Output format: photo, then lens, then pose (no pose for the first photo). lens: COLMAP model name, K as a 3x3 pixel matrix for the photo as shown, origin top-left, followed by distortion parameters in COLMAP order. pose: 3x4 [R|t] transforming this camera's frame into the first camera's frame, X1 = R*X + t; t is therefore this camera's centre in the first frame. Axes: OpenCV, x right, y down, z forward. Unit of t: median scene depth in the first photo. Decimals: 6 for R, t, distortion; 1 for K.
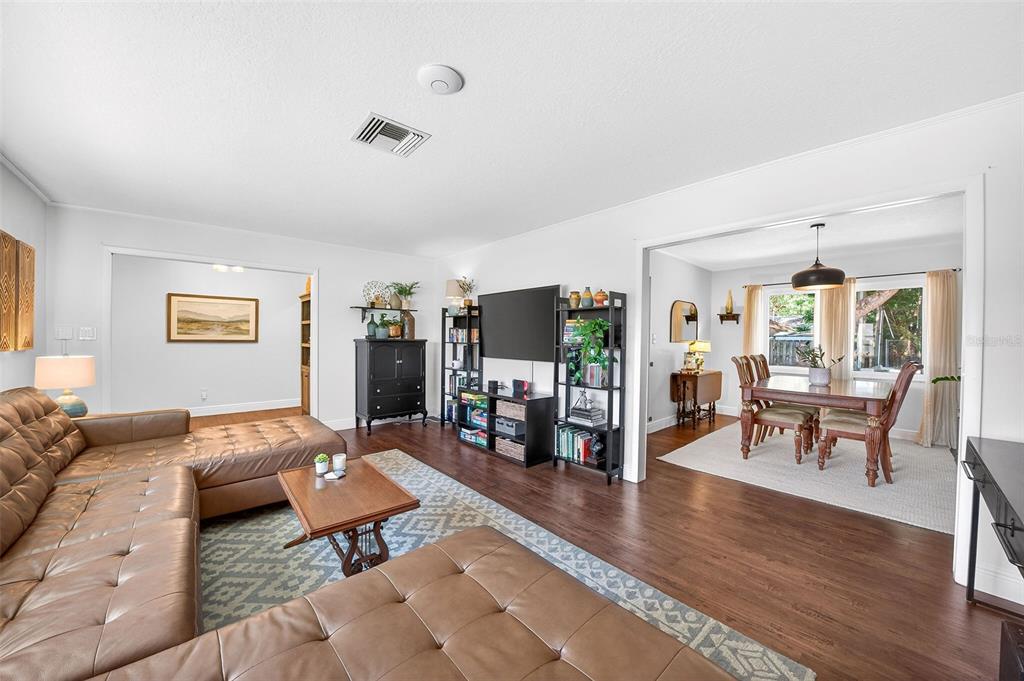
lens RADIAL K [[390.1, 0, 512.0], [0, 390.1, 340.5], [0, 0, 1]] dist [-0.000415, -0.000017]
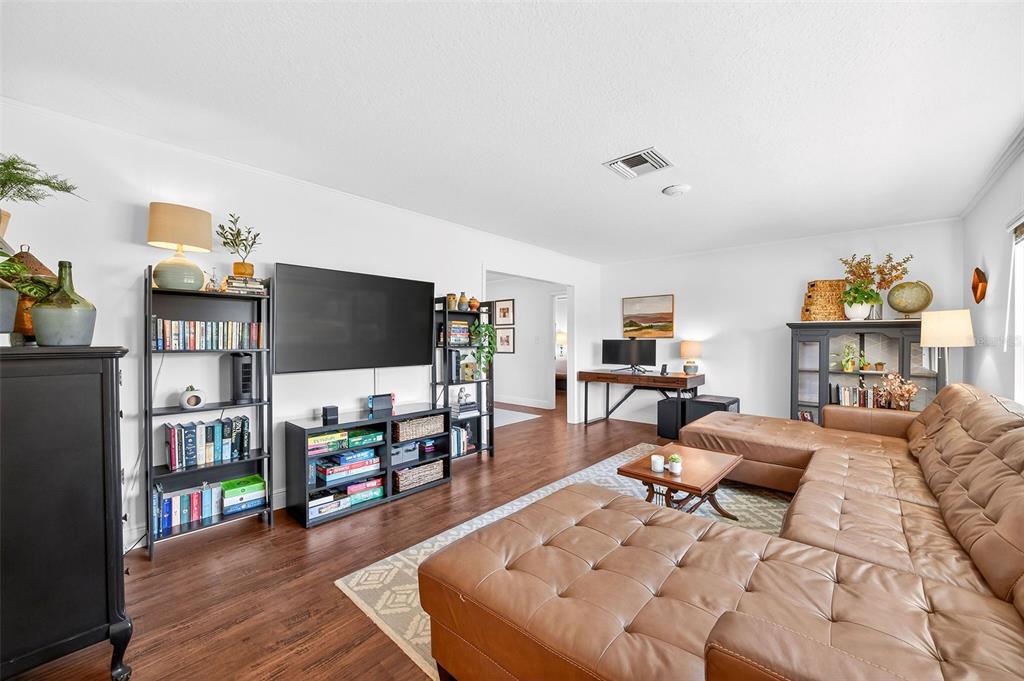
lens RADIAL K [[390.1, 0, 512.0], [0, 390.1, 340.5], [0, 0, 1]] dist [-0.000415, -0.000017]
pose [[-0.125229, -0.008388, 0.992092, -0.856248], [0.011914, 0.999879, 0.009957, -0.009818], [-0.992056, 0.013066, -0.125114, 0.935001]]
